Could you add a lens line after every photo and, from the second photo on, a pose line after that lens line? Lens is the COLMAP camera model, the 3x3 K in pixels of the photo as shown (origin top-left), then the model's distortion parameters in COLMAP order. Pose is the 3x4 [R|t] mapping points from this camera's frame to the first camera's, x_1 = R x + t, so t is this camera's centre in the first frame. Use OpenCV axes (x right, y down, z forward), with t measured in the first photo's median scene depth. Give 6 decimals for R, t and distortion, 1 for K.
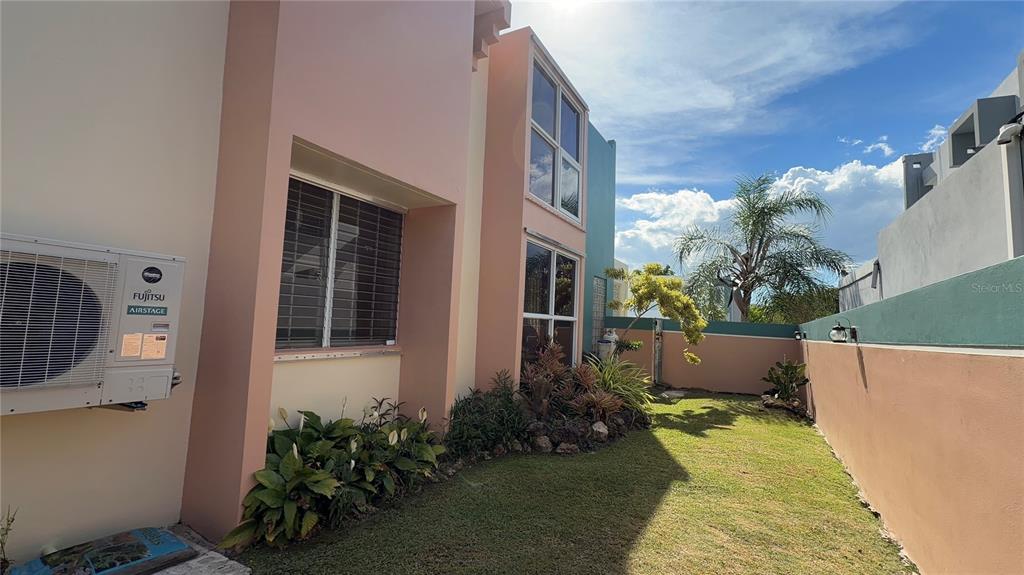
lens RADIAL K [[449.9, 0, 512.7], [0, 449.9, 285.4], [0, 0, 1]] dist [-0.004349, 0.008279]
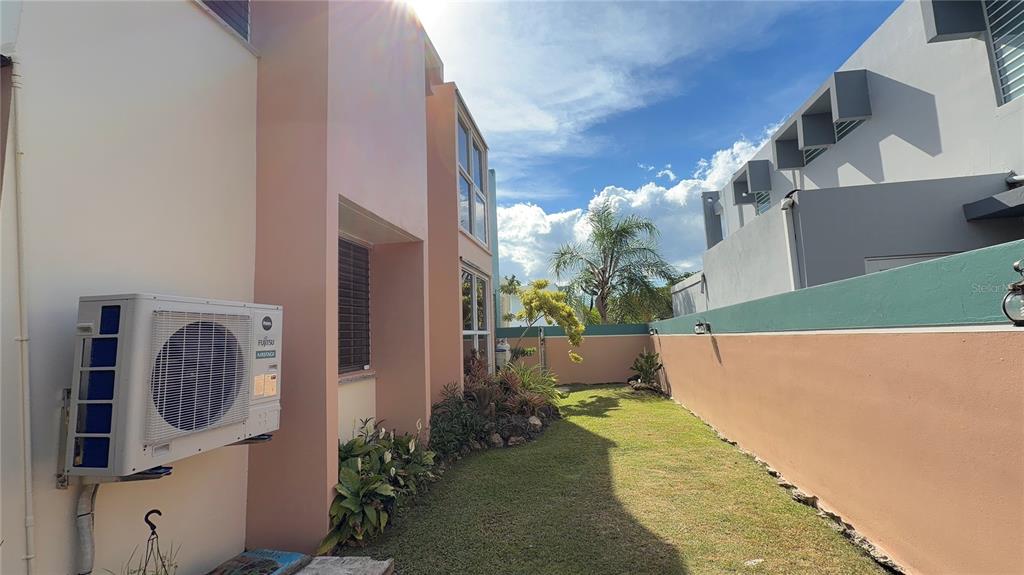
lens RADIAL K [[449.9, 0, 516.4], [0, 449.9, 284.1], [0, 0, 1]] dist [-0.004349, 0.008279]
pose [[0.938638, -0.042112, 0.342323, -0.256879], [0.052291, 0.998420, -0.020556, -0.029120], [-0.340916, 0.037195, 0.939358, -0.136825]]
